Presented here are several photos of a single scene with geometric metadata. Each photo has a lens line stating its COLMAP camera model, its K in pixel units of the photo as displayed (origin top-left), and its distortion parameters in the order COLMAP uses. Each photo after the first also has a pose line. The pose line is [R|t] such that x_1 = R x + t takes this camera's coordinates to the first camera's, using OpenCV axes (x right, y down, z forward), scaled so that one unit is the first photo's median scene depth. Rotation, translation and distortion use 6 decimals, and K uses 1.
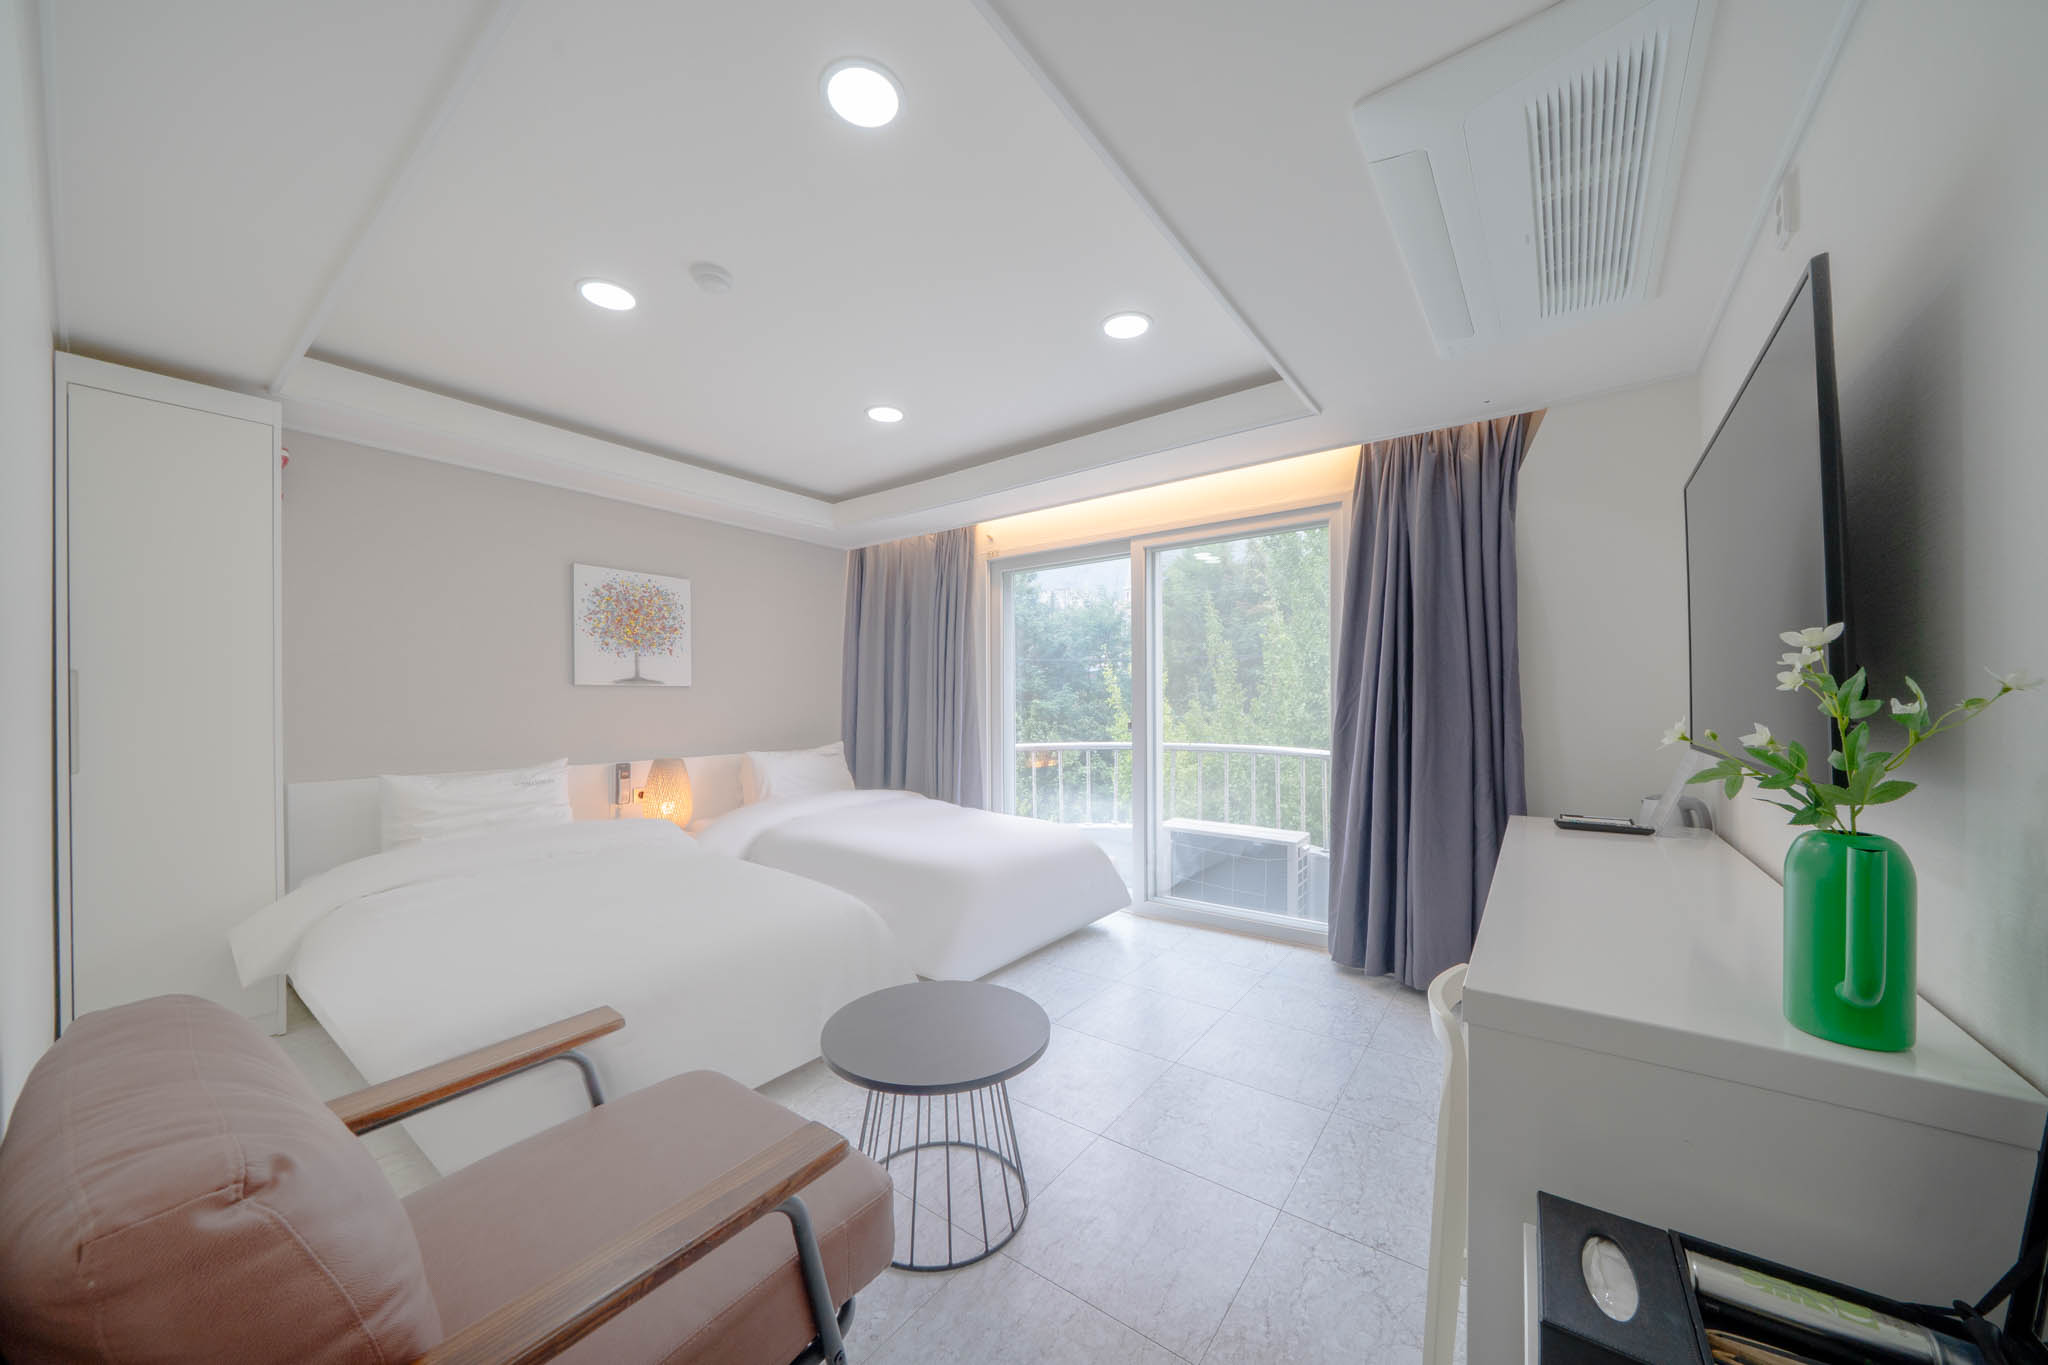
lens RADIAL K [[719.6, 0, 1023.6], [0, 719.6, 692.0], [0, 0, 1]] dist [0.001128, -0.000002]
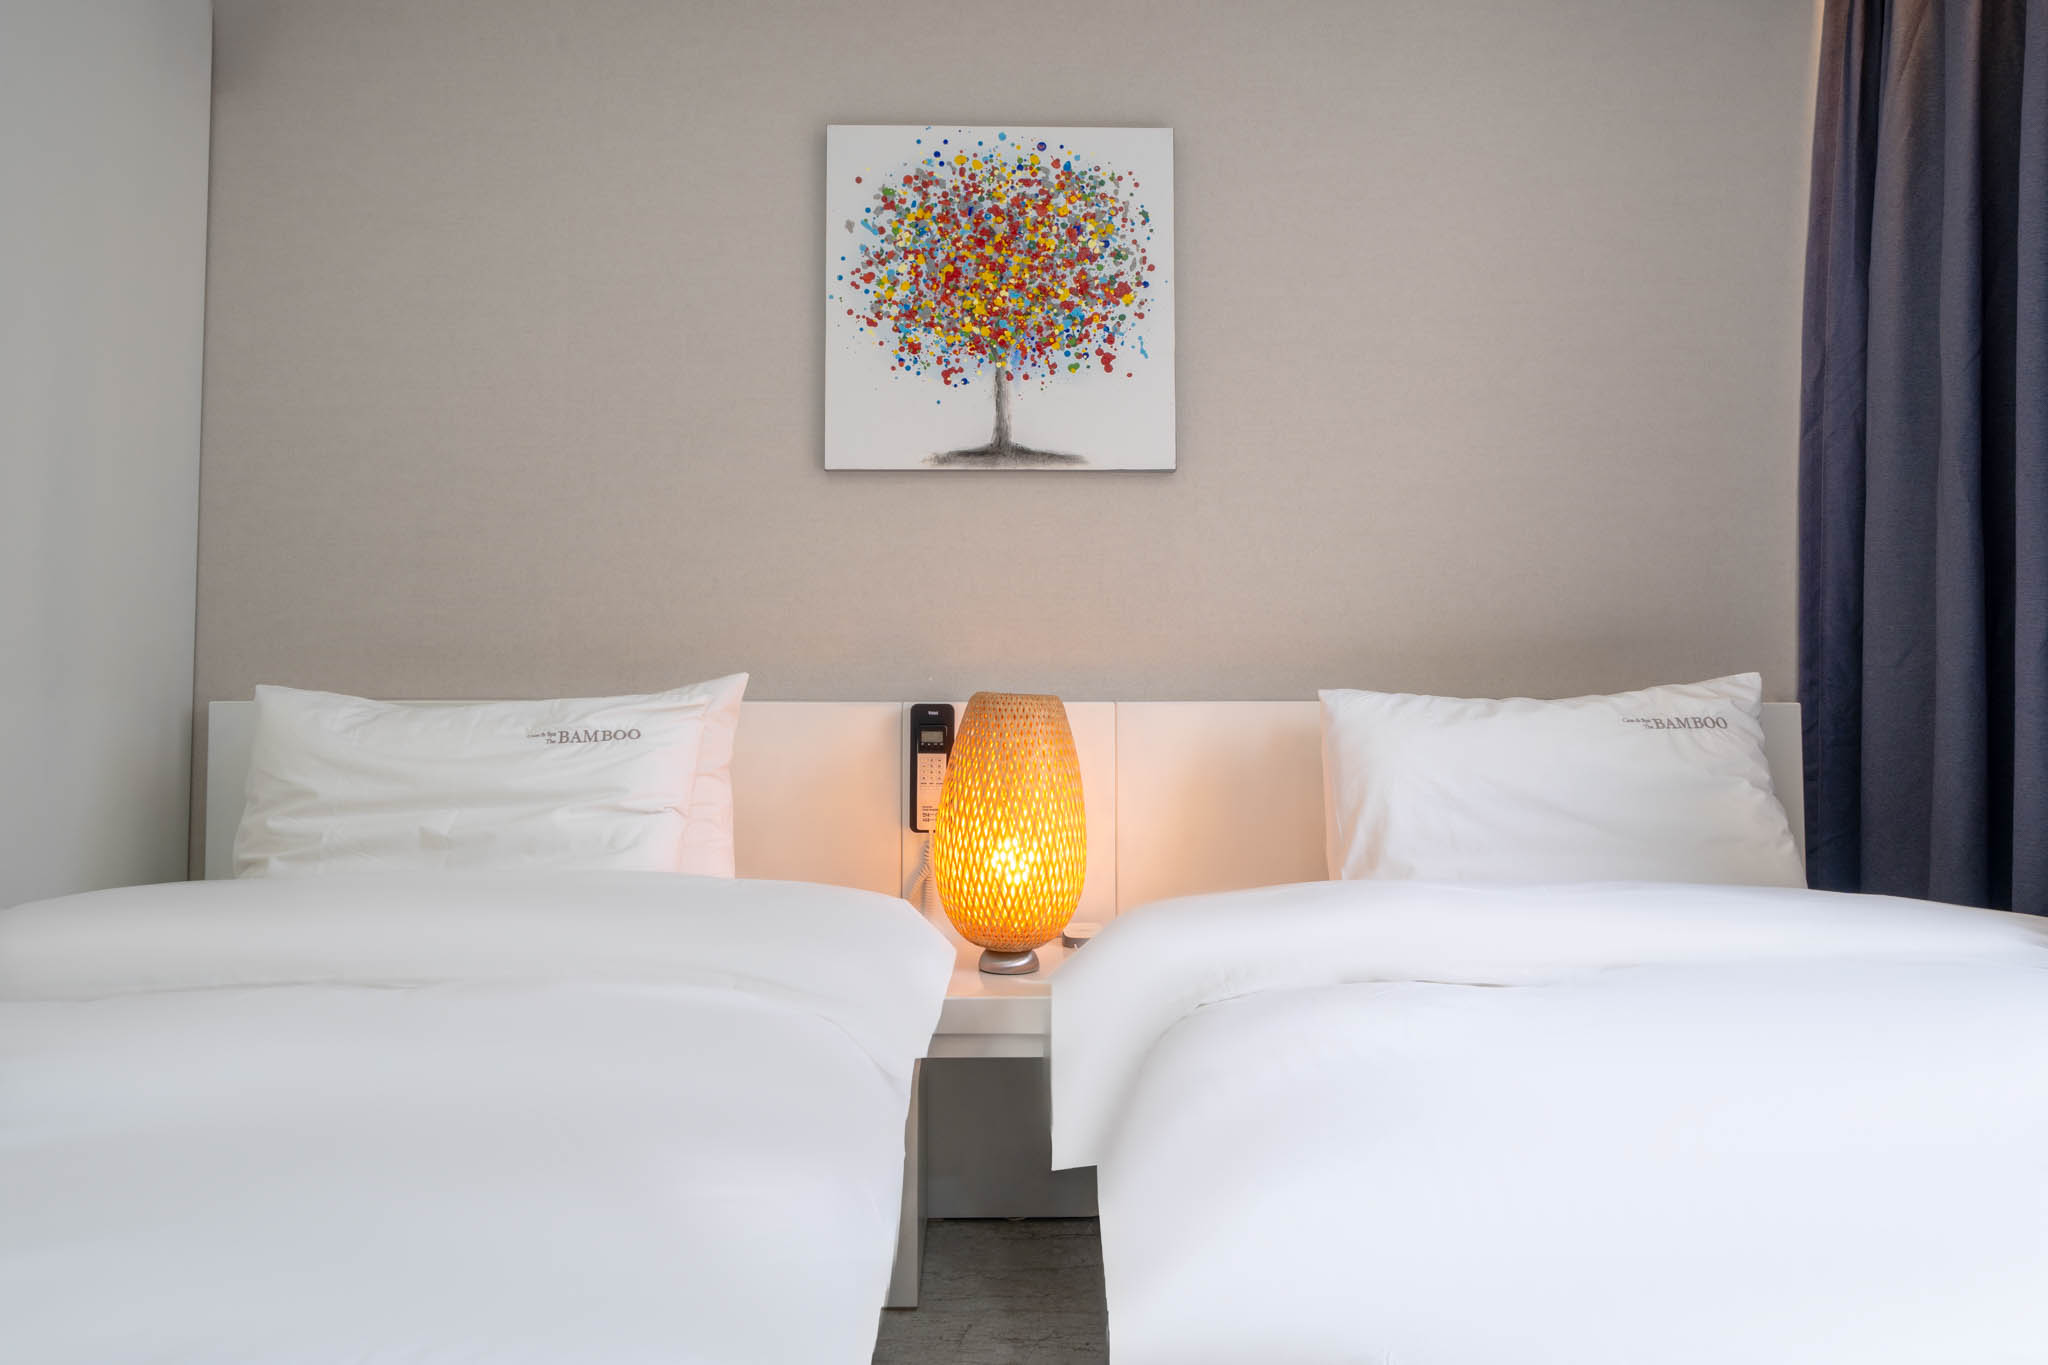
lens RADIAL K [[1436.9, 0, 1024.7], [0, 1436.9, 582.7], [0, 0, 1]] dist [0.001554, 0.000158]
pose [[0.598853, -0.043289, -0.799688, -0.019406], [0.006284, 0.998761, -0.049359, 0.073533], [0.800834, 0.024533, 0.598384, 0.629805]]
